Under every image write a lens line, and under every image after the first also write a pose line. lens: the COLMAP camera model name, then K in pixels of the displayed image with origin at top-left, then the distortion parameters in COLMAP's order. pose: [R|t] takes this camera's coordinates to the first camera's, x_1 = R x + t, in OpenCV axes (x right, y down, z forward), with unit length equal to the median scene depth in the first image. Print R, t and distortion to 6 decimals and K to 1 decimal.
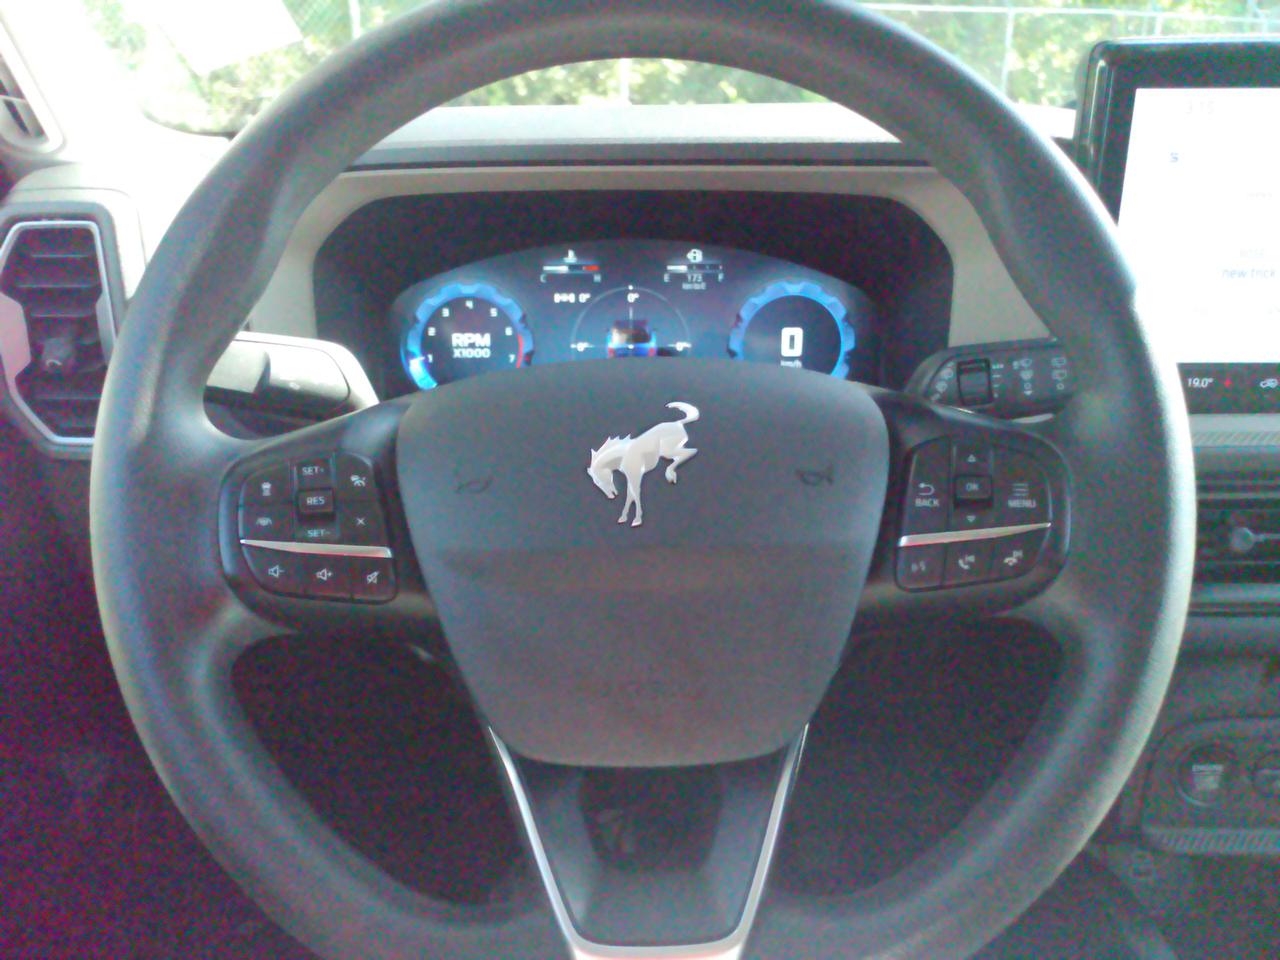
lens RADIAL K [[968.6, 0, 640.0], [0, 968.6, 480.0], [0, 0, 1]] dist [0.004929, -0.002701]
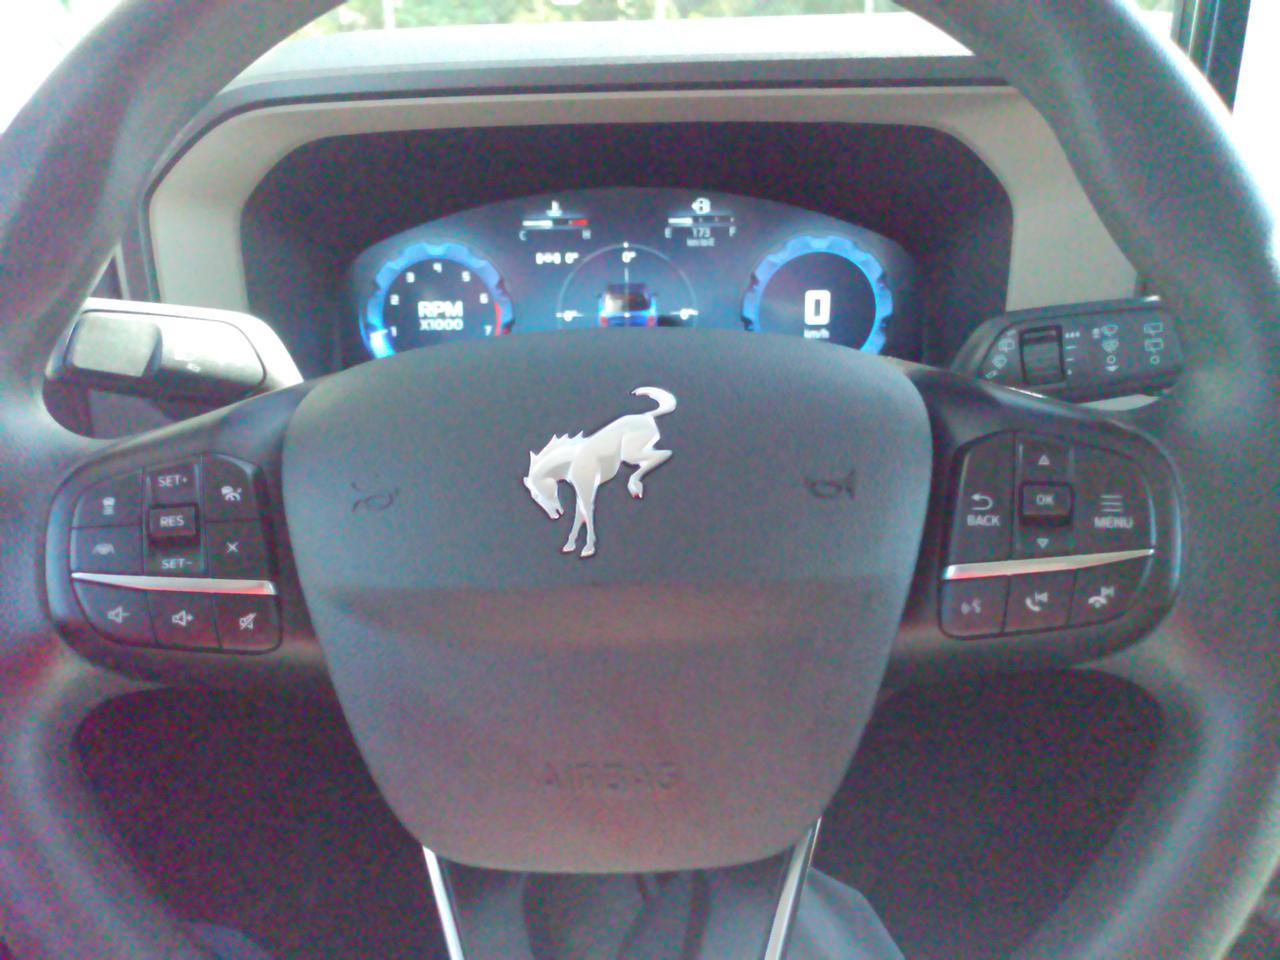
lens RADIAL K [[968.6, 0, 640.0], [0, 968.6, 480.0], [0, 0, 1]] dist [0.004929, -0.002701]
pose [[0.999052, -0.003172, -0.043412, 0.039085], [0.004509, 0.999517, 0.030743, -0.019016], [0.043294, -0.030910, 0.998584, 0.146936]]
